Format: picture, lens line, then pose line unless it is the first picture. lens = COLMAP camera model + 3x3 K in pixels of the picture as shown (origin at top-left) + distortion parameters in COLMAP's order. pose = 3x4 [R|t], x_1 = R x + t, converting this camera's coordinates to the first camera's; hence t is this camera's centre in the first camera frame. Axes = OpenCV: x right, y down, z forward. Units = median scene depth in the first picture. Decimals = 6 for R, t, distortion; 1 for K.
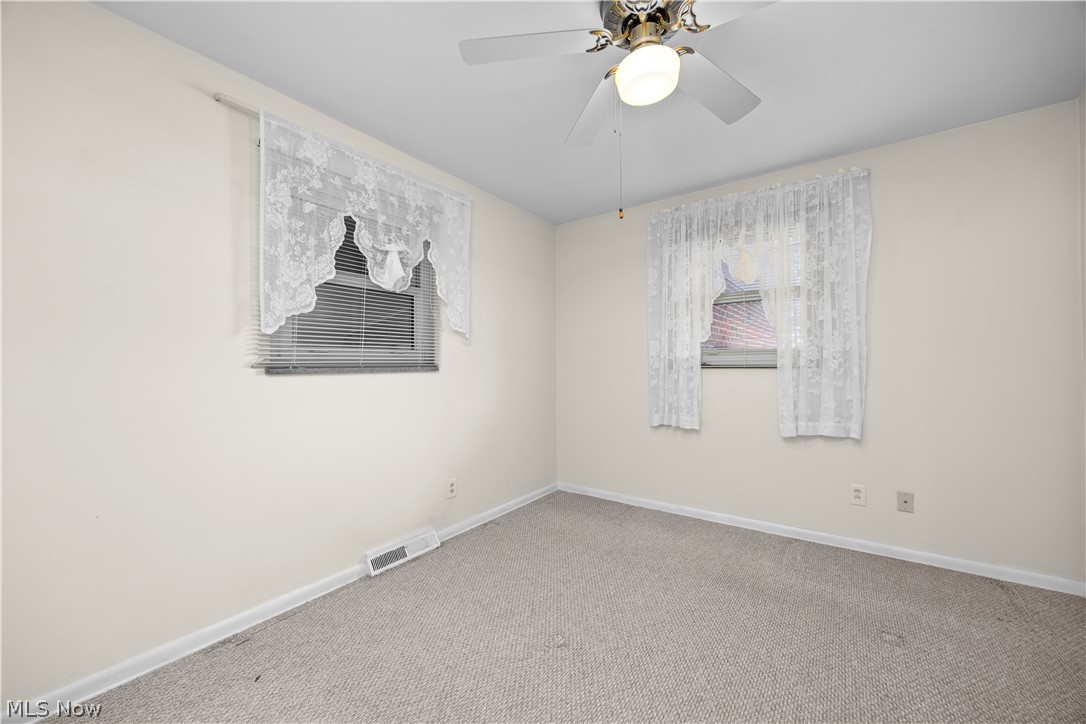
lens RADIAL K [[429.8, 0, 542.3], [0, 429.8, 356.3], [0, 0, 1]] dist [0.000697, -0.000052]
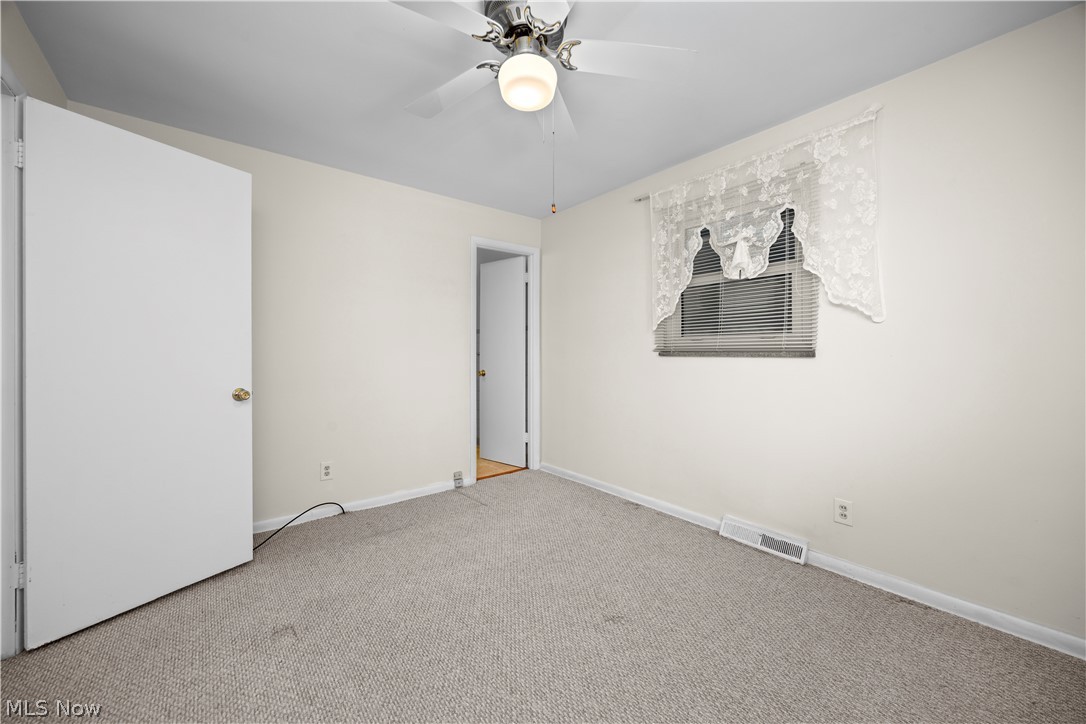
lens RADIAL K [[429.8, 0, 542.3], [0, 429.8, 356.3], [0, 0, 1]] dist [0.000697, -0.000052]
pose [[-0.295720, 0.005565, -0.955259, 0.772229], [0.010376, 0.999943, 0.002613, 0.027724], [0.955218, -0.009139, -0.295761, 0.826780]]
